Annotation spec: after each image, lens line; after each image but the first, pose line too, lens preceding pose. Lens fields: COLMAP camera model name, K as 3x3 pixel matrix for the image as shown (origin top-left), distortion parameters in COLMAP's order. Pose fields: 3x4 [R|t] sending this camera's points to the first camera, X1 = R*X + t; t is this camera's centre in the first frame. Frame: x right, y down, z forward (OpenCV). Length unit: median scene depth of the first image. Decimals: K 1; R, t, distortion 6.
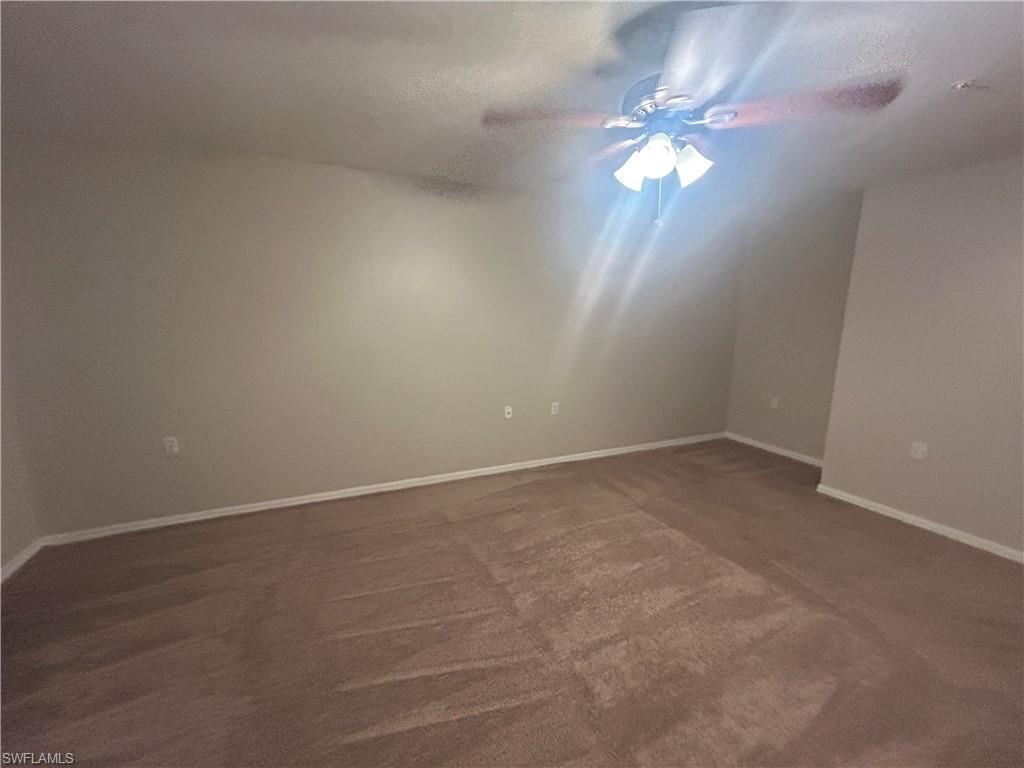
lens RADIAL K [[414.6, 0, 506.6], [0, 414.6, 384.2], [0, 0, 1]] dist [-0.001863, 0.000318]
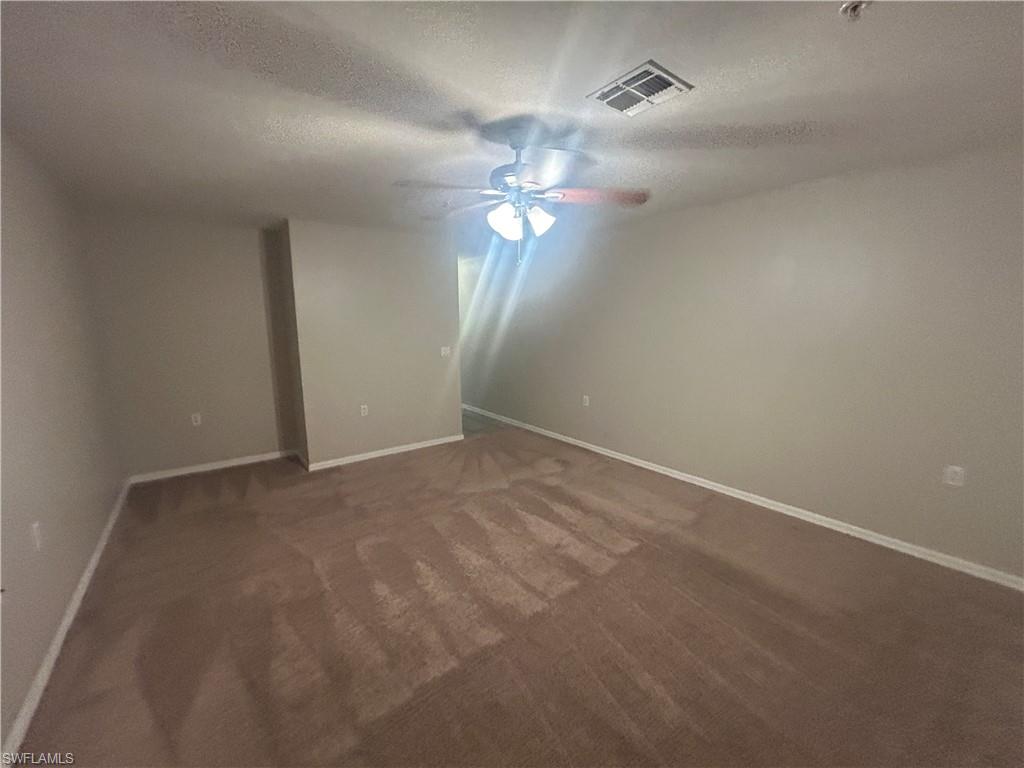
lens RADIAL K [[414.6, 0, 506.6], [0, 414.6, 384.2], [0, 0, 1]] dist [-0.001863, 0.000318]
pose [[-0.167876, -0.189245, 0.967473, -0.680285], [0.191302, 0.956491, 0.220292, -0.205914], [-0.967068, 0.222061, -0.124369, 0.819657]]
